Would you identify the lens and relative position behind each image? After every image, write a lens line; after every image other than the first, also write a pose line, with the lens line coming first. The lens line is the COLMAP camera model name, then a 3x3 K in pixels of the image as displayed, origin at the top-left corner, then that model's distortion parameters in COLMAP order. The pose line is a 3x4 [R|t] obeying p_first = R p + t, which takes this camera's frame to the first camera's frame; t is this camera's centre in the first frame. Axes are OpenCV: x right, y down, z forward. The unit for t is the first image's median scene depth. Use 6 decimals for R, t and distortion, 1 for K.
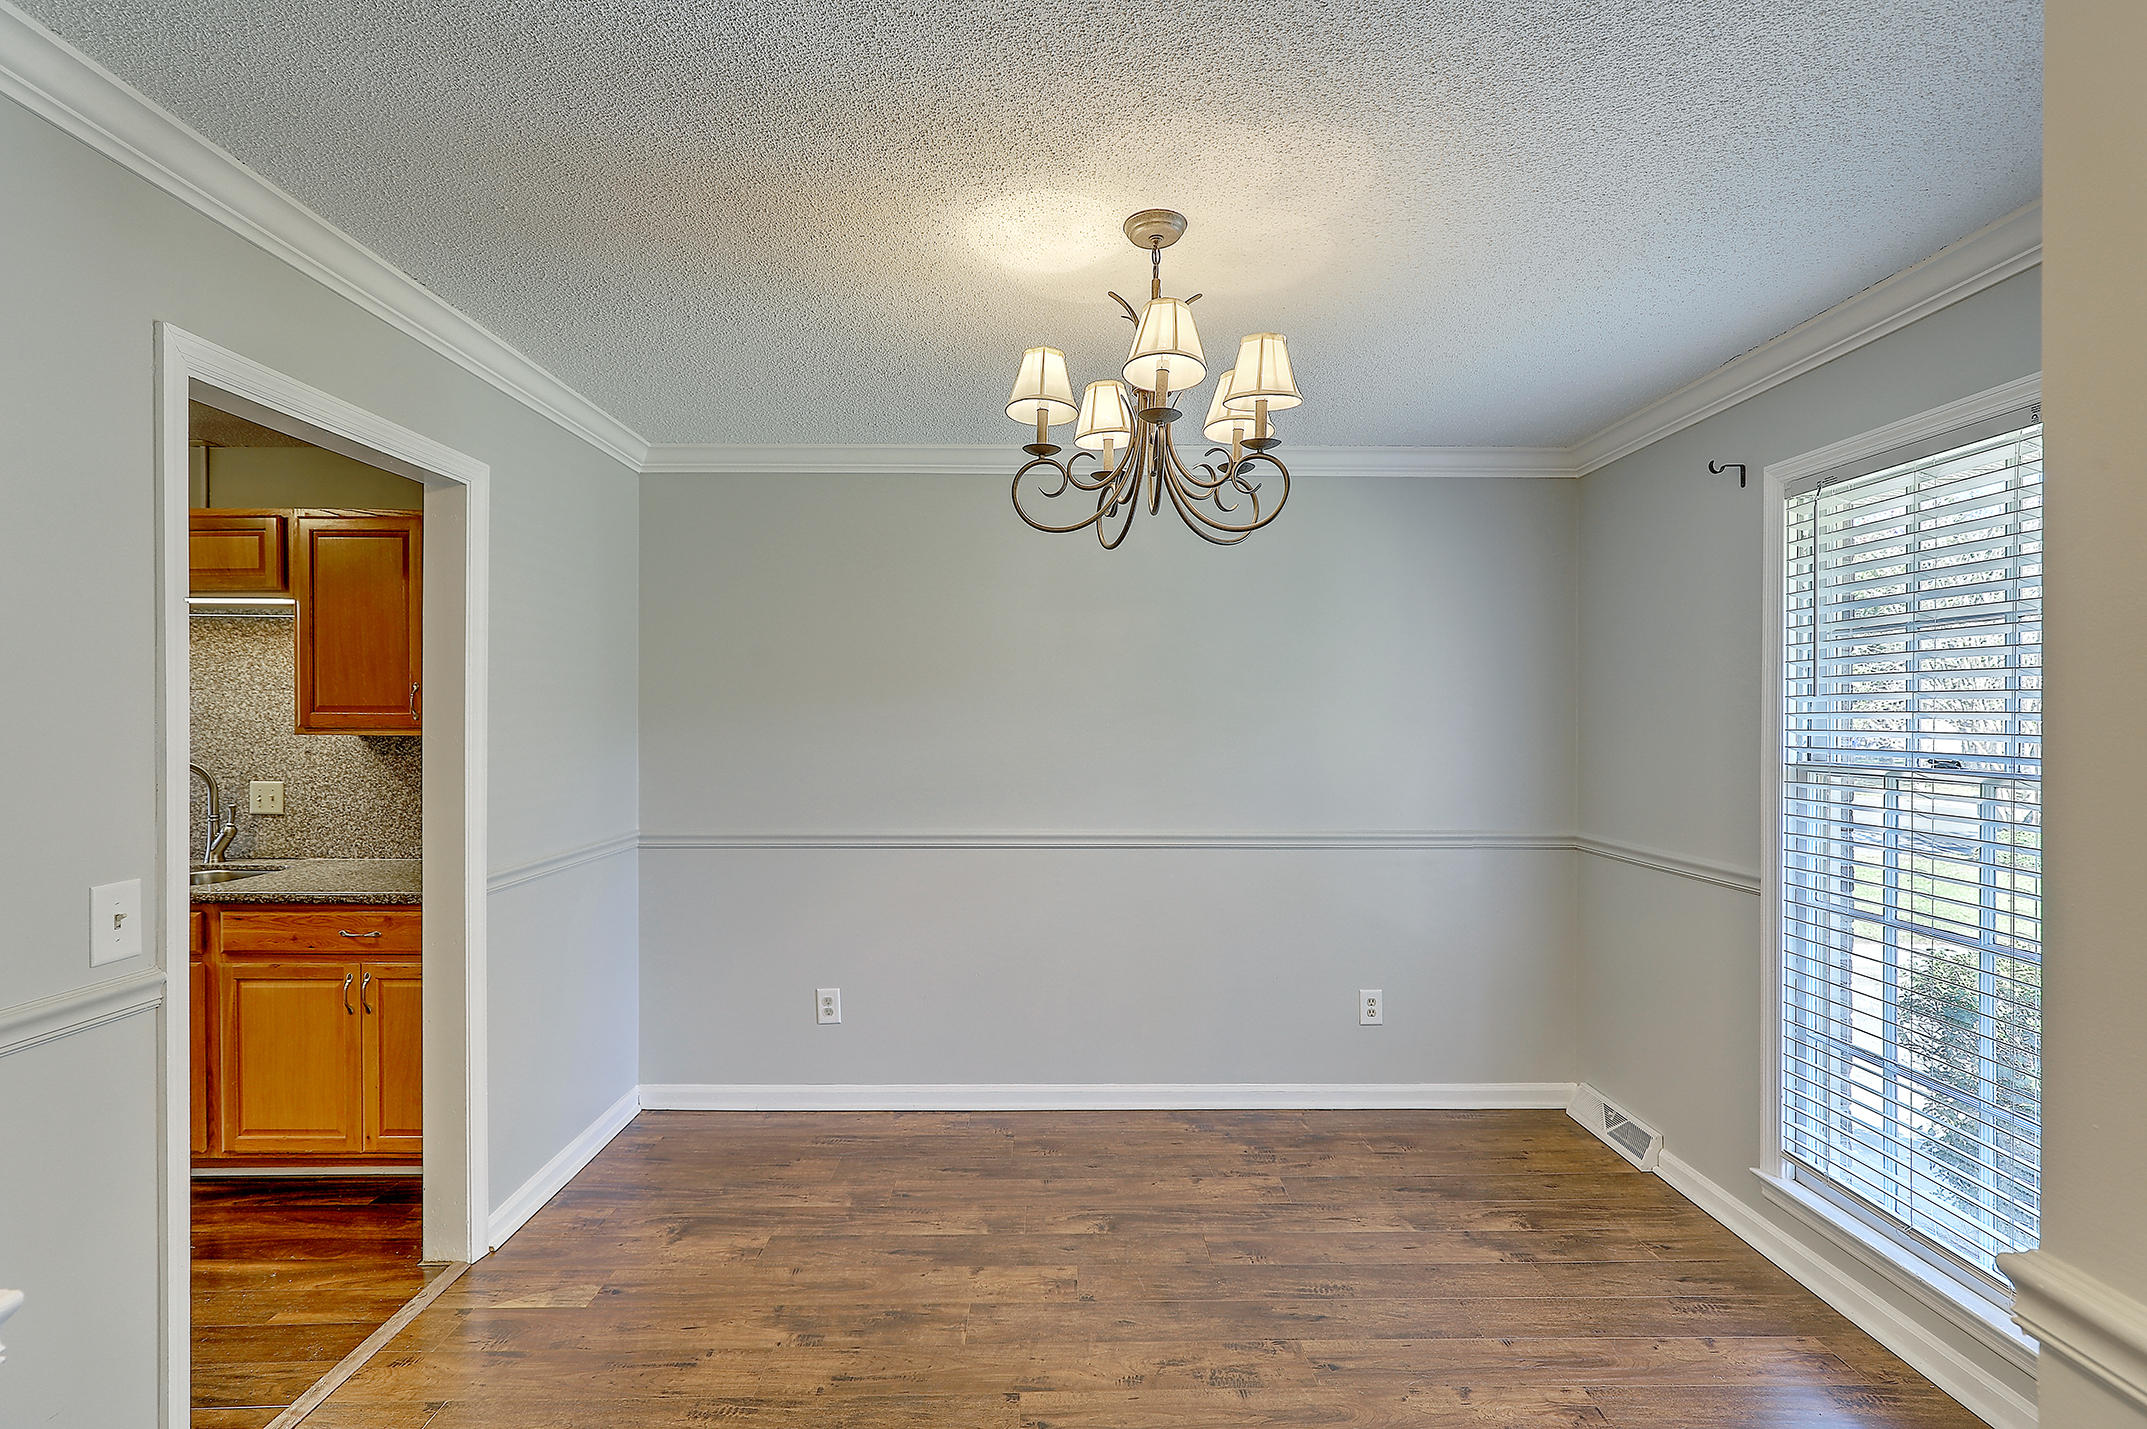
lens RADIAL K [[982.1, 0, 1070.9], [0, 982.1, 724.3], [0, 0, 1]] dist [0.005728, -0.001886]
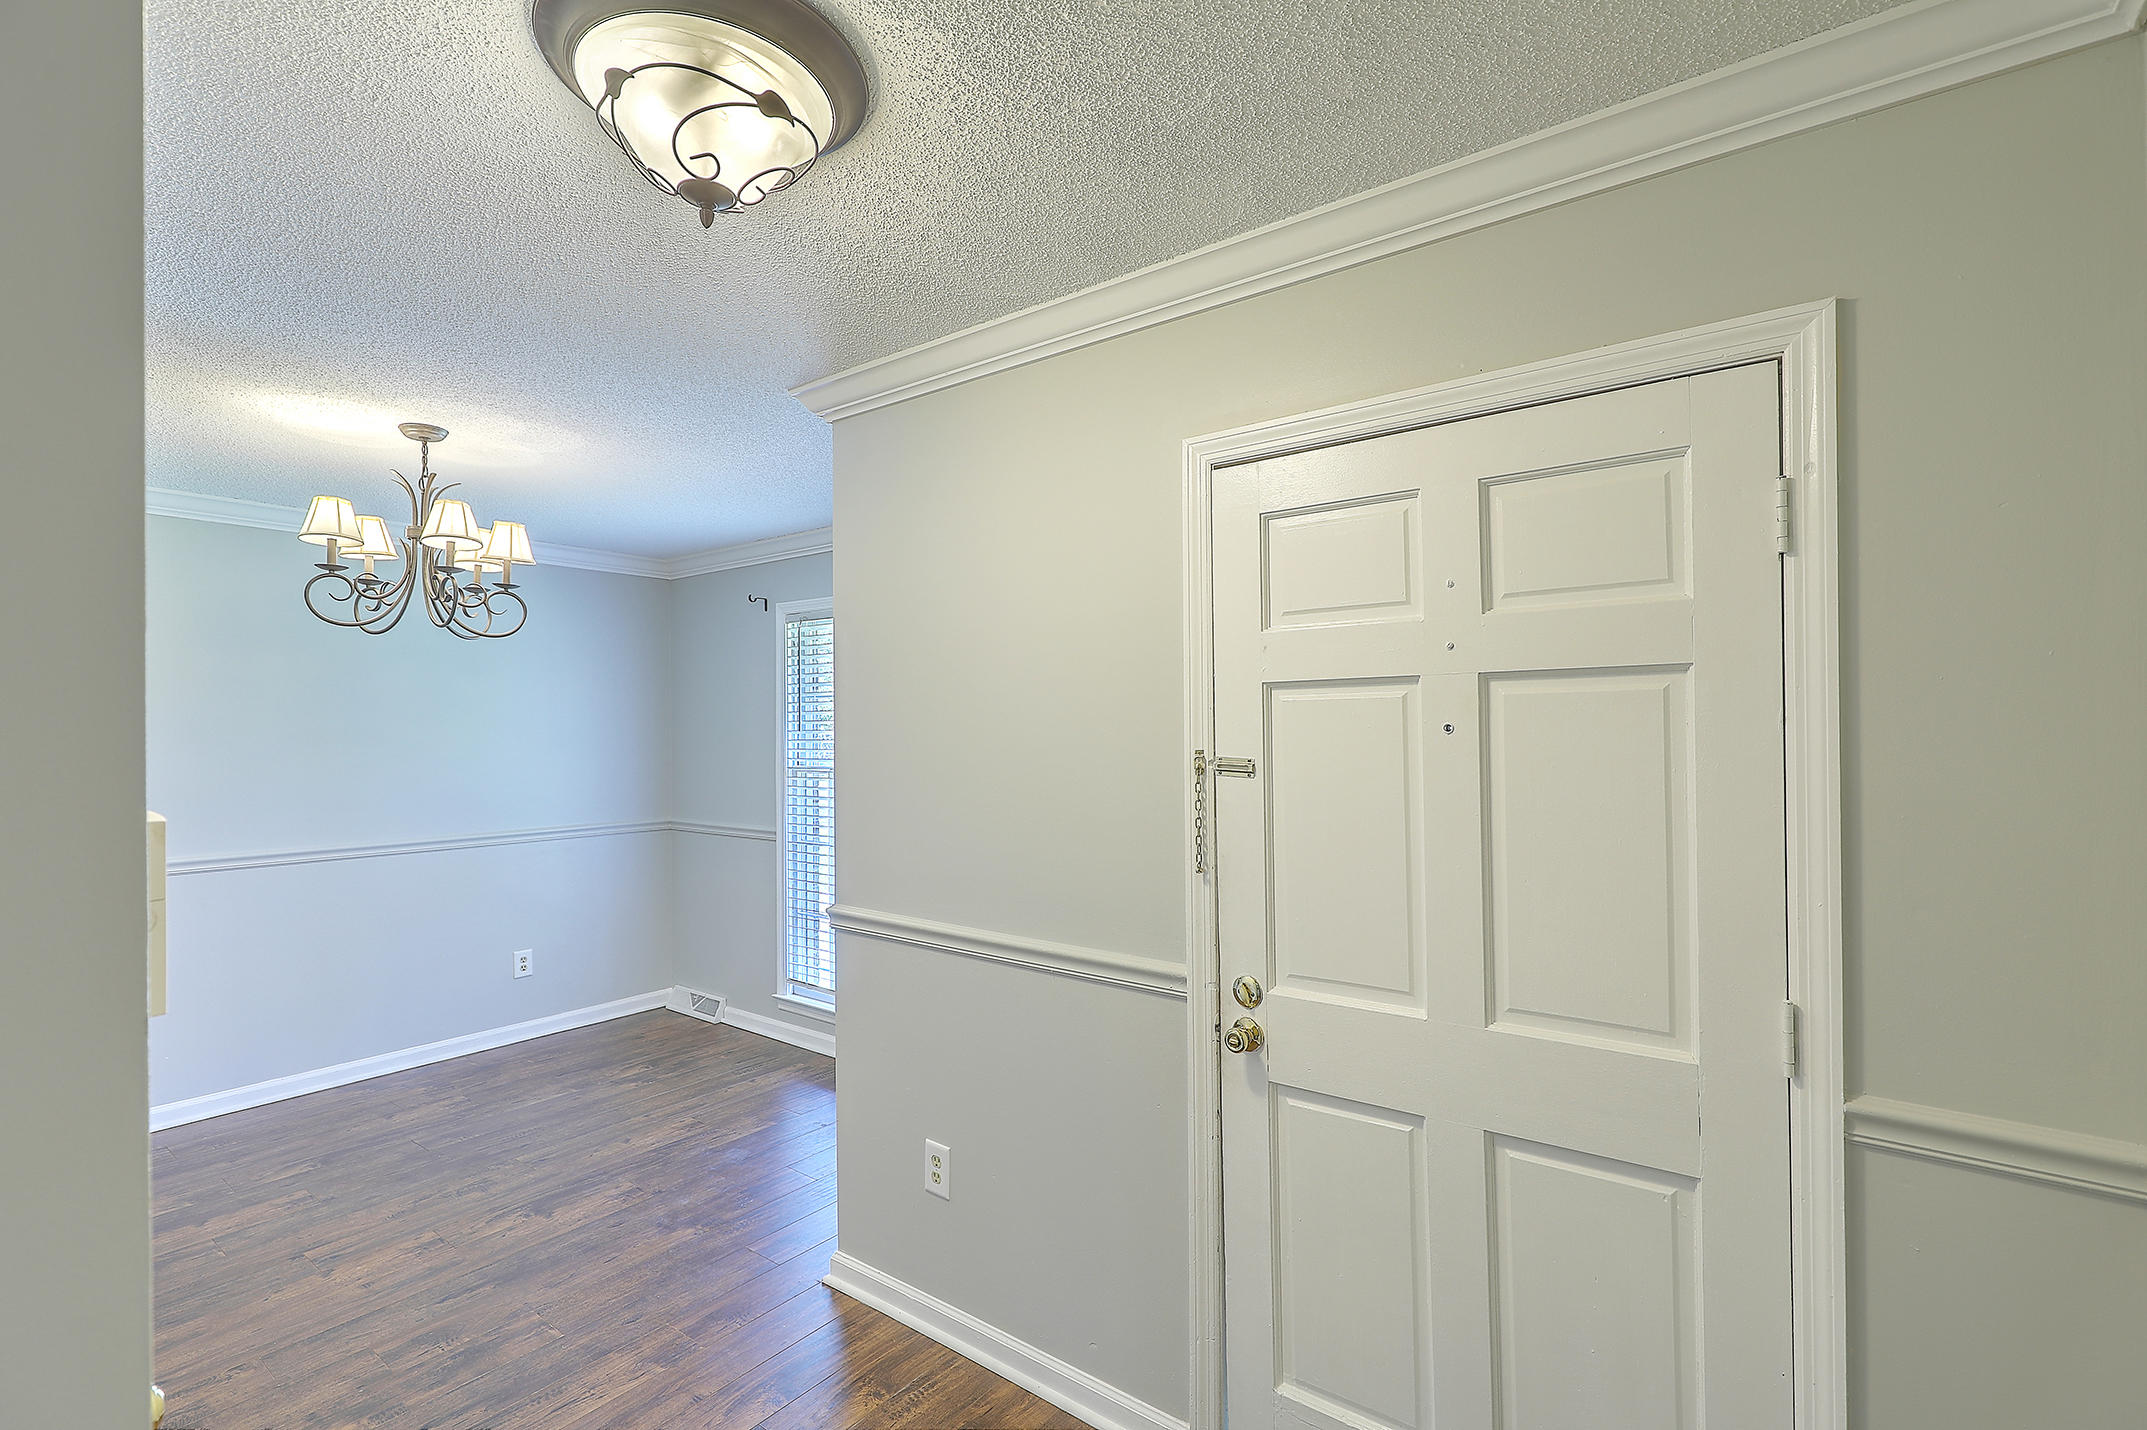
lens RADIAL K [[982.1, 0, 1088.3], [0, 982.1, 725.1], [0, 0, 1]] dist [0.005728, -0.001886]
pose [[0.616923, -0.004436, 0.787011, -0.346981], [0.007743, 0.999970, -0.000433, -0.031130], [-0.786985, 0.006361, 0.616939, -0.537153]]
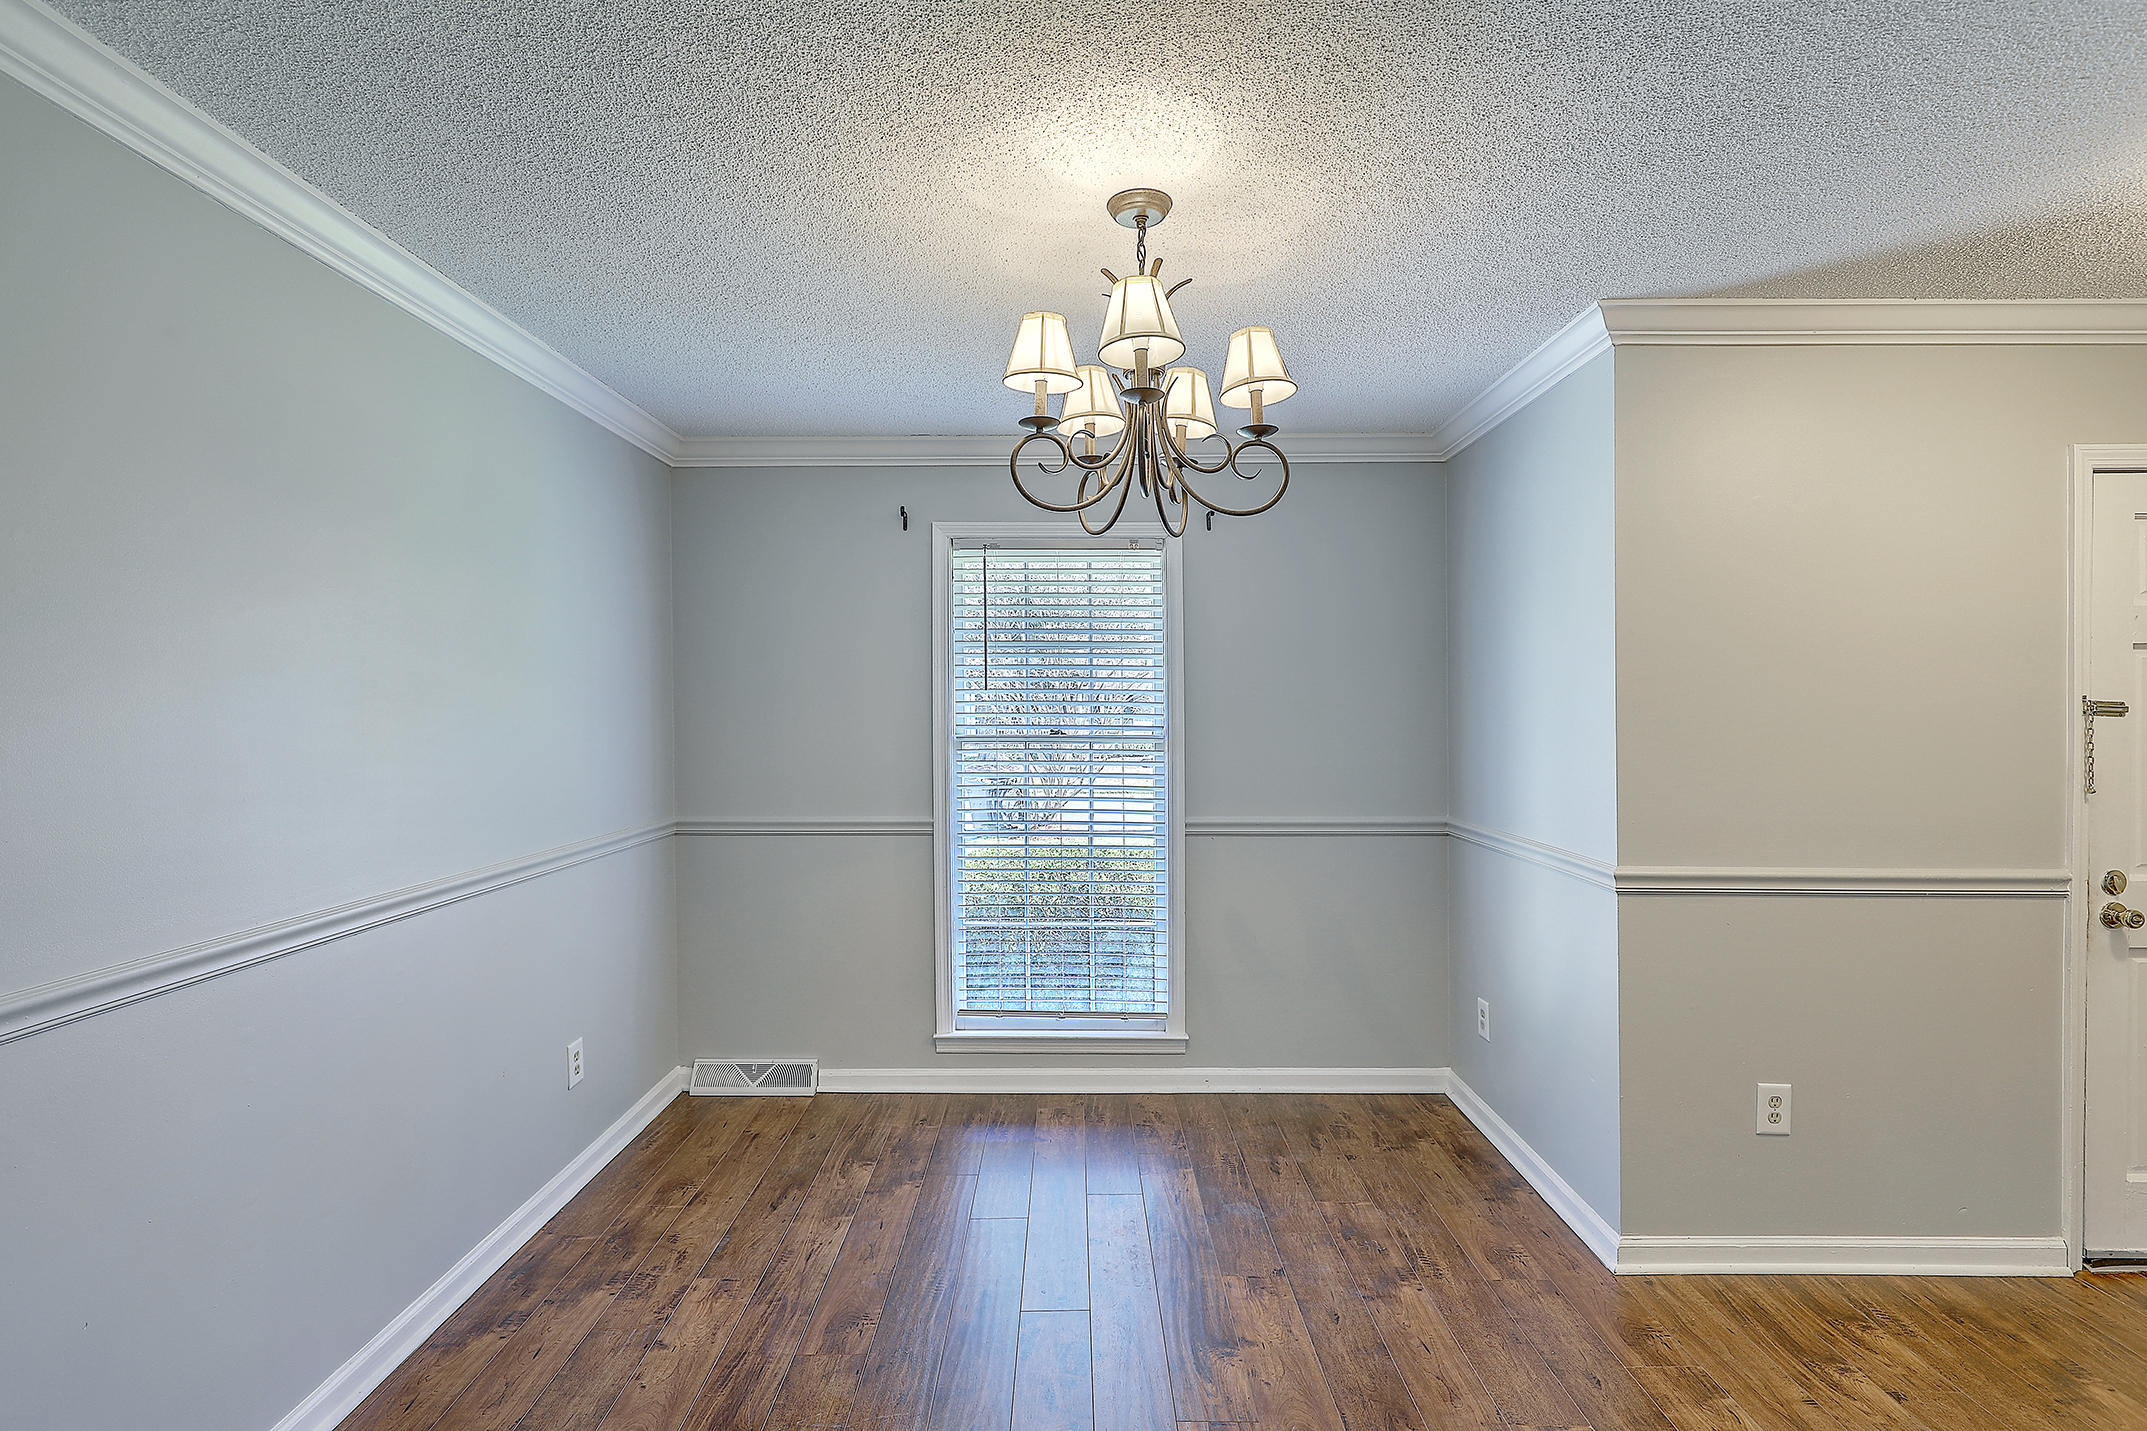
lens RADIAL K [[1021.2, 0, 1067.1], [0, 1021.2, 704.1], [0, 0, 1]] dist [-0.003420, 0.001127]
pose [[0.032018, -0.012272, 0.999412, -0.694118], [0.008434, 0.999892, 0.012008, -0.022317], [-0.999452, 0.008044, 0.032118, 0.753998]]
